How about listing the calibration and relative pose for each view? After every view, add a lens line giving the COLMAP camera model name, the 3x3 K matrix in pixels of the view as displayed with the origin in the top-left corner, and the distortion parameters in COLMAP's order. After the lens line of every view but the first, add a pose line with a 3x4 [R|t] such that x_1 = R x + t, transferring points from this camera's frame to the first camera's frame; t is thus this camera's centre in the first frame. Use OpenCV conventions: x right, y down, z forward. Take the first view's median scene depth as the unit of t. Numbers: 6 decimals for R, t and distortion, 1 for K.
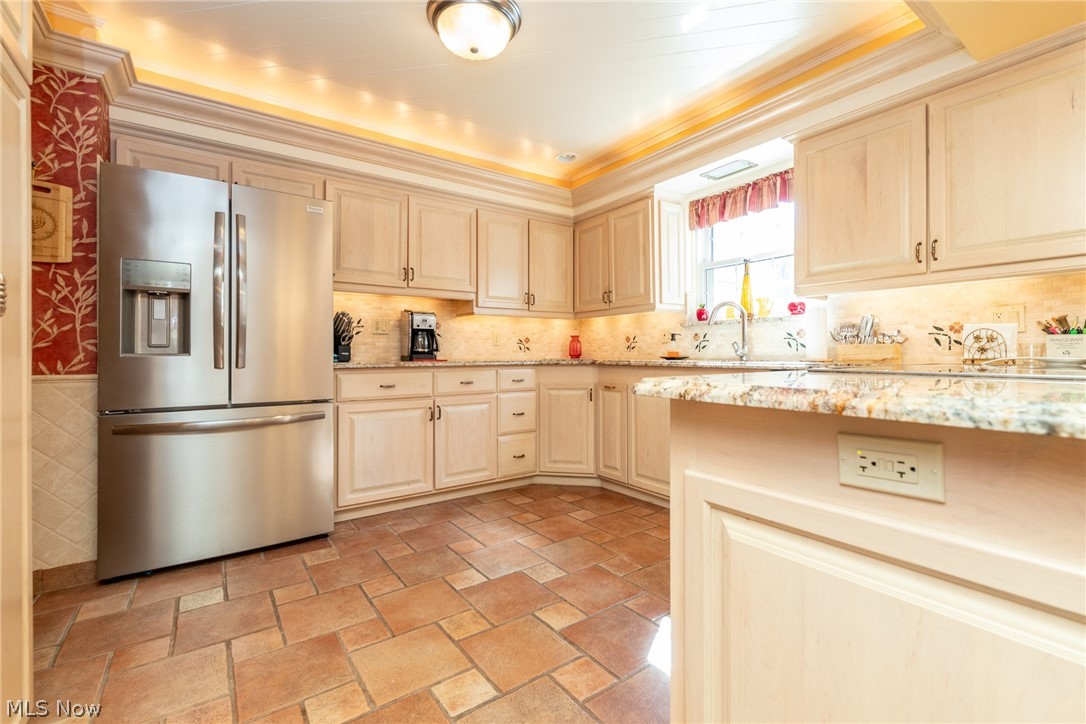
lens RADIAL K [[467.0, 0, 535.9], [0, 467.0, 353.1], [0, 0, 1]] dist [0.005416, -0.001206]
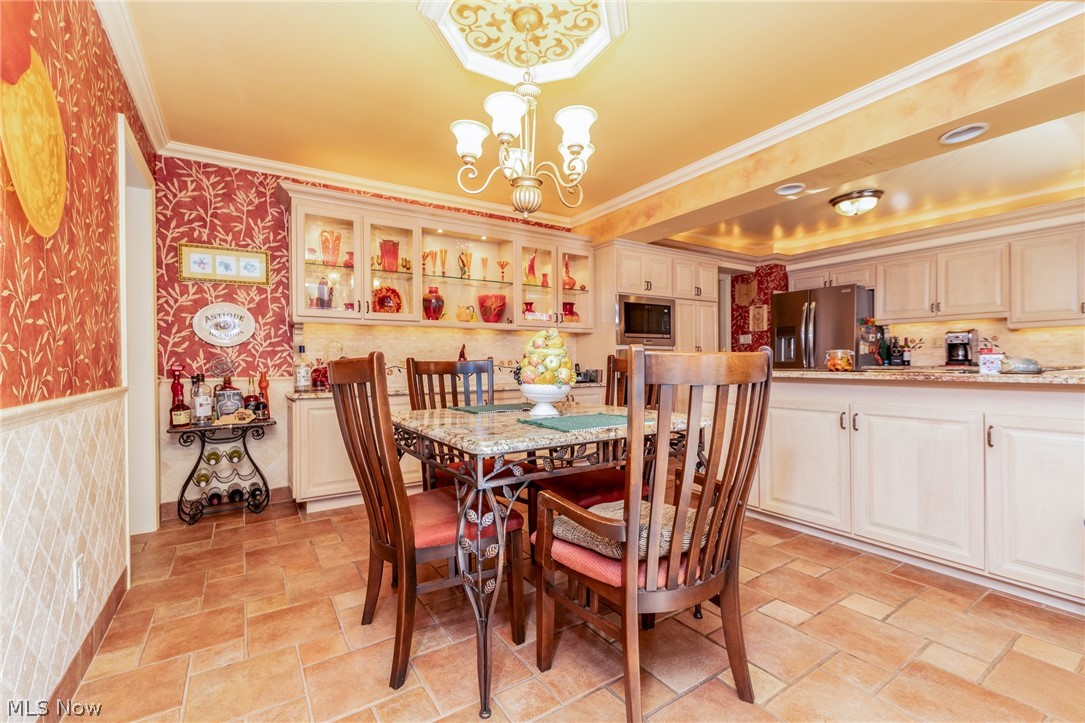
lens RADIAL K [[466.6, 0, 545.0], [0, 466.6, 363.3], [0, 0, 1]] dist [0.005416, -0.001206]
pose [[-0.041085, 0.011479, -0.999090, 1.185179], [0.004984, 0.999924, 0.011283, -0.013233], [0.999143, -0.004516, -0.041139, -0.165093]]
